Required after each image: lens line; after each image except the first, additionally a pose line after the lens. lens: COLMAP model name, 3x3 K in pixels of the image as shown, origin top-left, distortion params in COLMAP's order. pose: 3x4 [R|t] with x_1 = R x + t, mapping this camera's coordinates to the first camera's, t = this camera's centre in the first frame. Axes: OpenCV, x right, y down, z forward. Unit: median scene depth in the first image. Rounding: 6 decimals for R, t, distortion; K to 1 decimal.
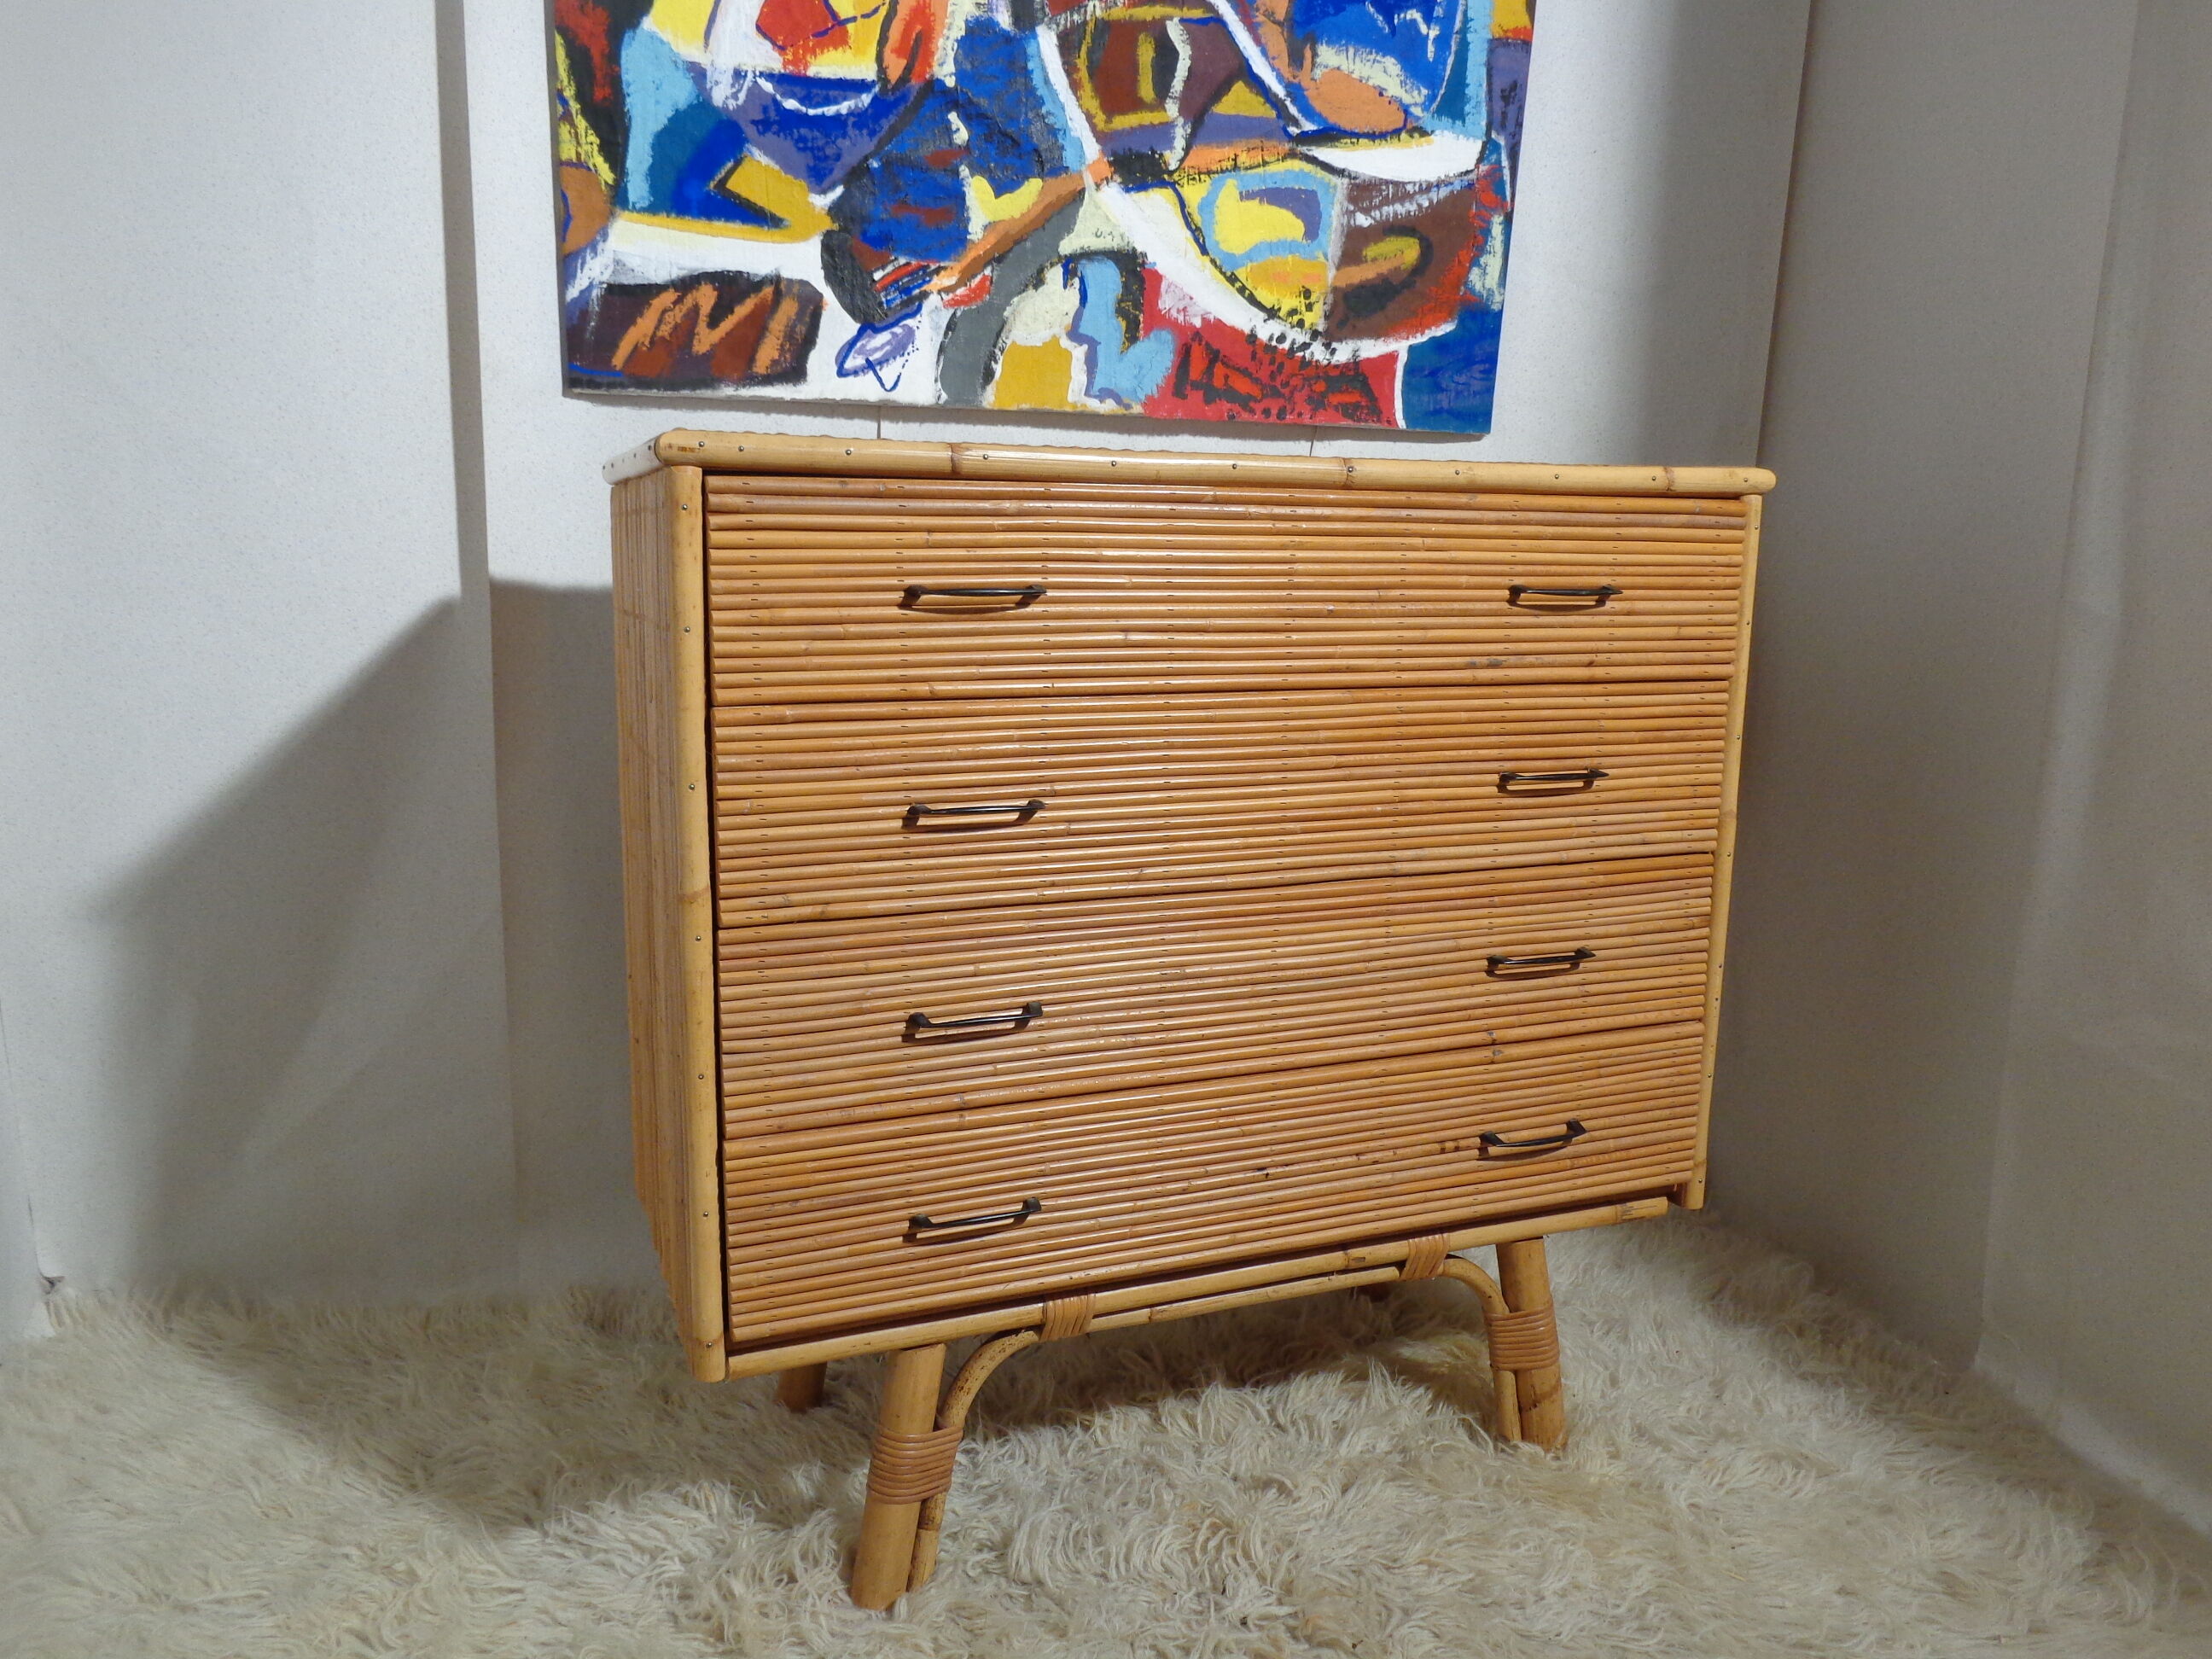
lens RADIAL K [[1654.4, 0, 1099.6], [0, 1654.4, 817.3], [0, 0, 1]] dist [-0.011109, 0.009401]
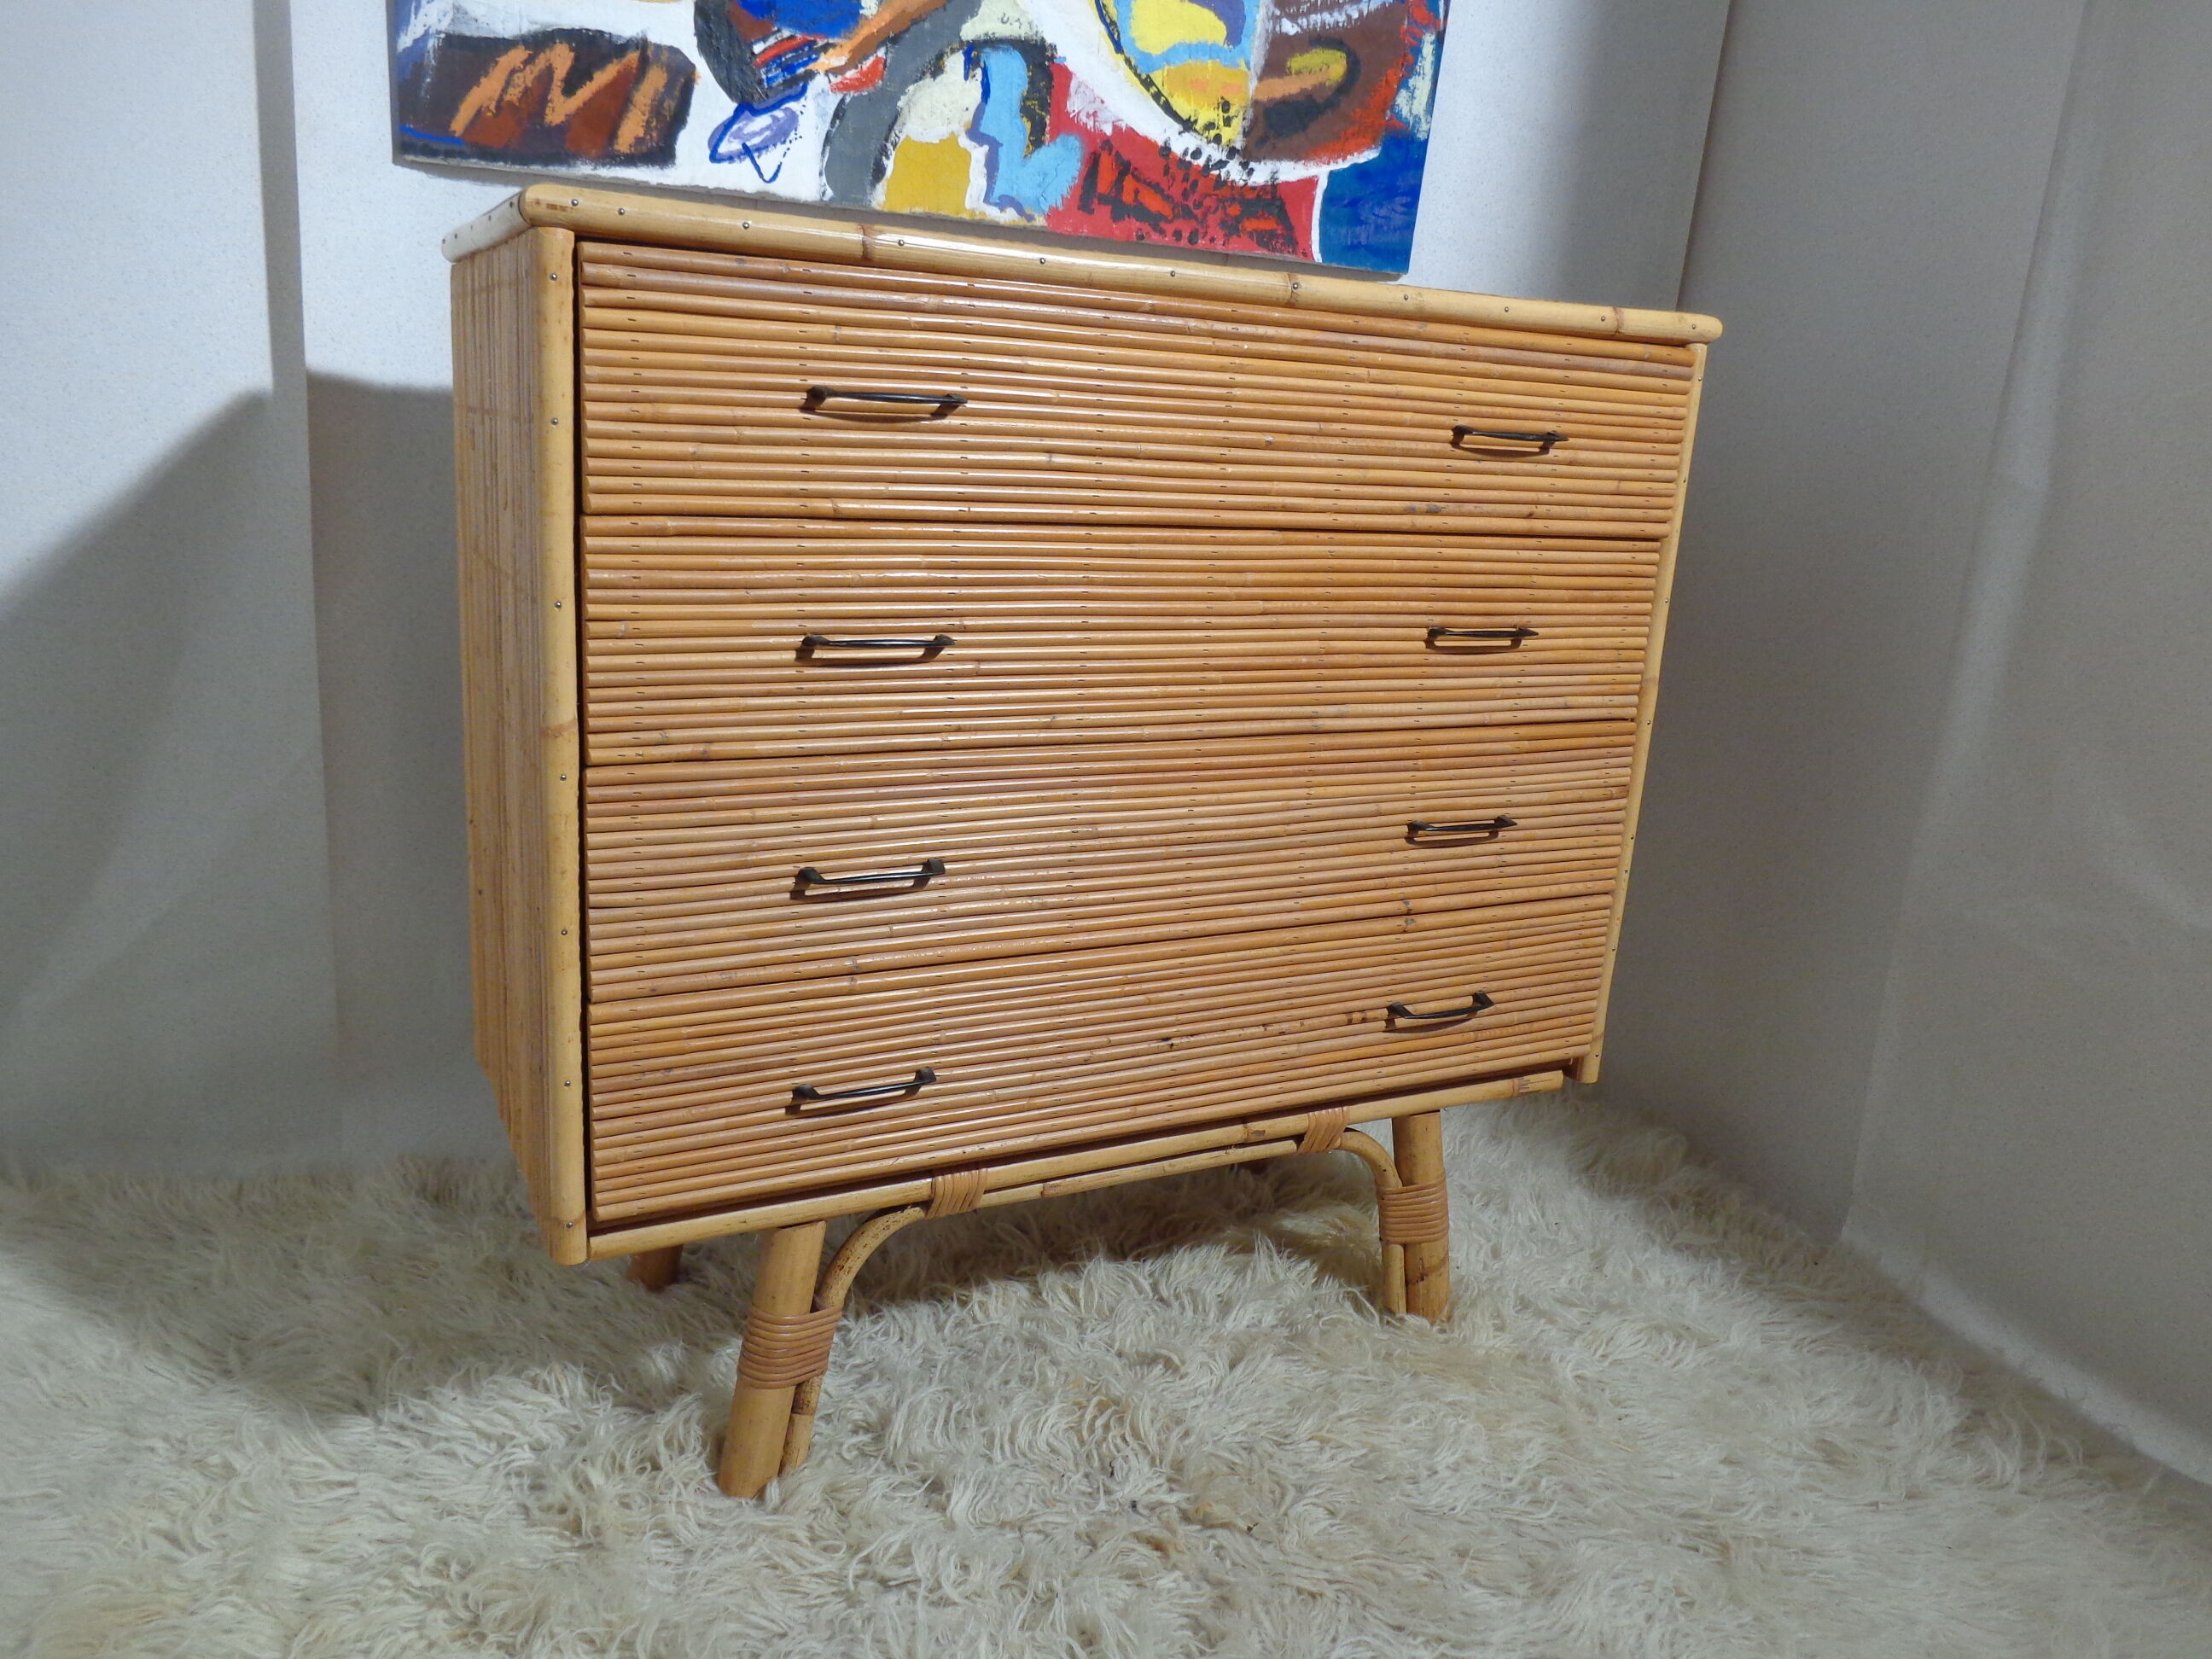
lens RADIAL K [[1654.4, 0, 1103.9], [0, 1654.4, 818.1], [0, 0, 1]] dist [-0.011109, 0.009401]
pose [[0.994218, 0.024197, 0.104620, -0.033364], [-0.032569, 0.996337, 0.079071, 0.011121], [-0.102323, -0.082021, 0.991364, 0.064437]]
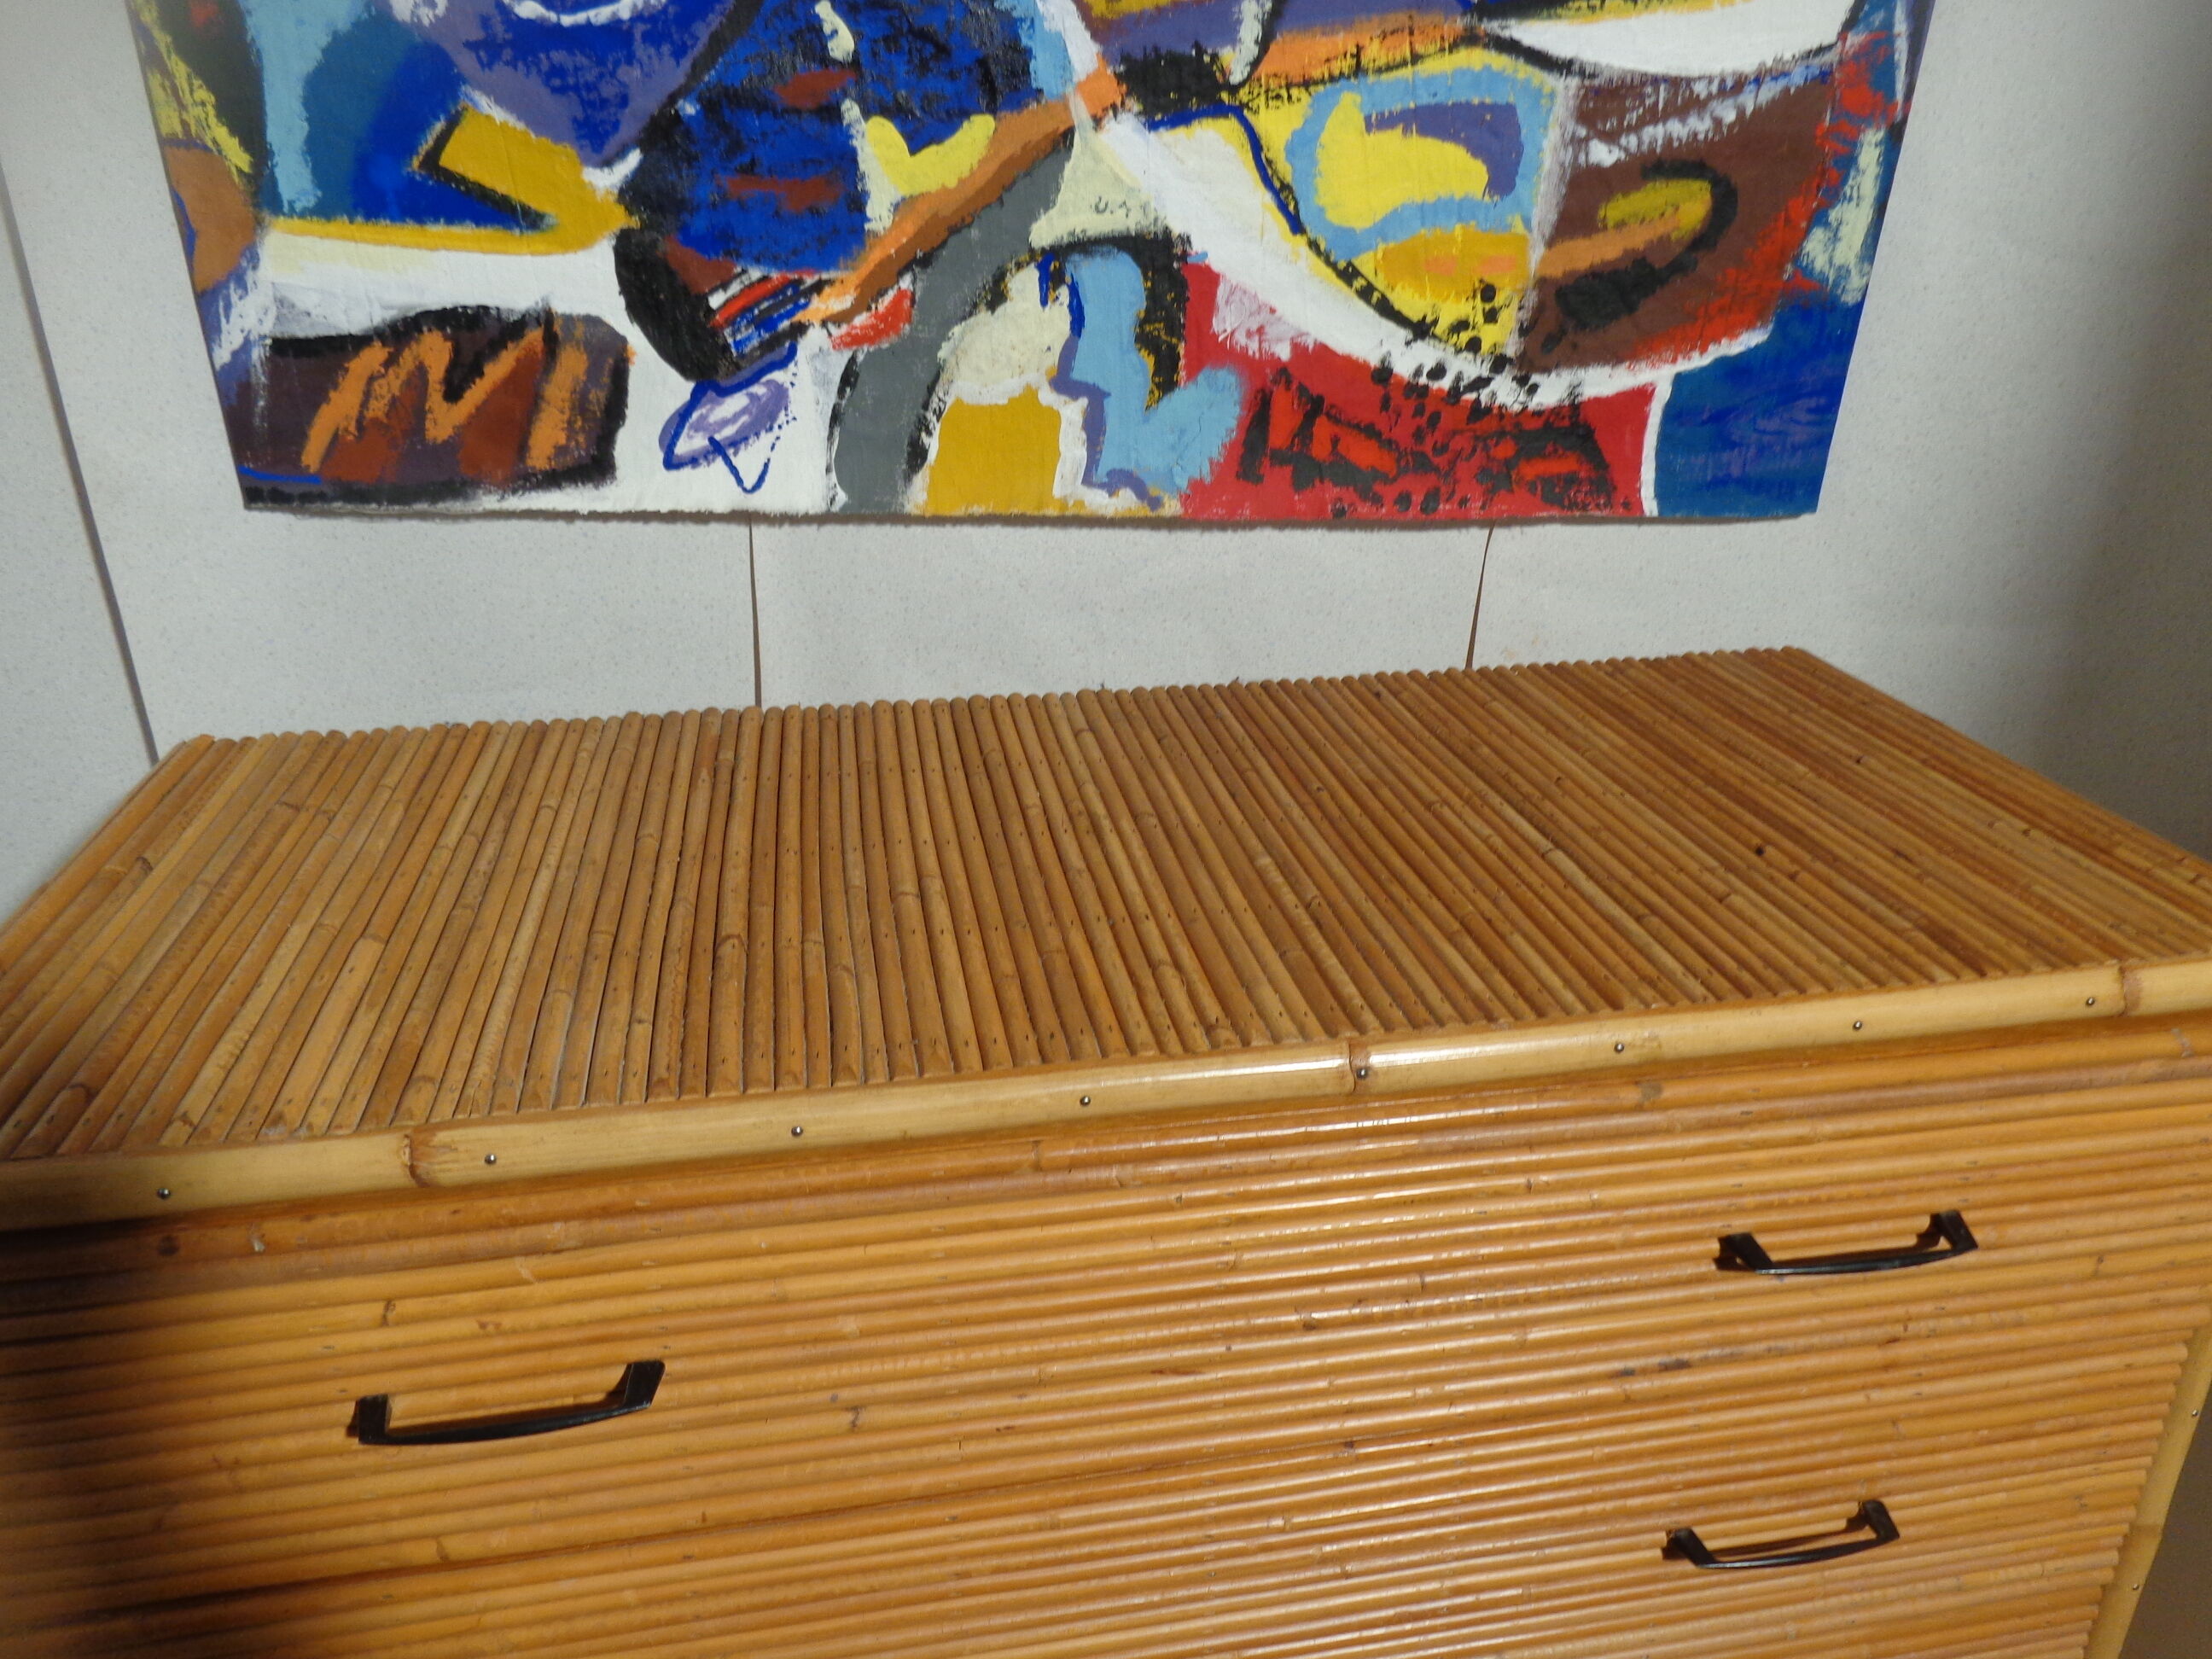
lens RADIAL K [[1654.4, 0, 1104.1], [0, 1654.4, 818.2], [0, 0, 1]] dist [-0.011109, 0.009401]
pose [[0.979467, 0.069022, -0.189419, 0.131241], [-0.022140, 0.970710, 0.239232, -0.310029], [0.200383, -0.230126, 0.952307, 0.452566]]
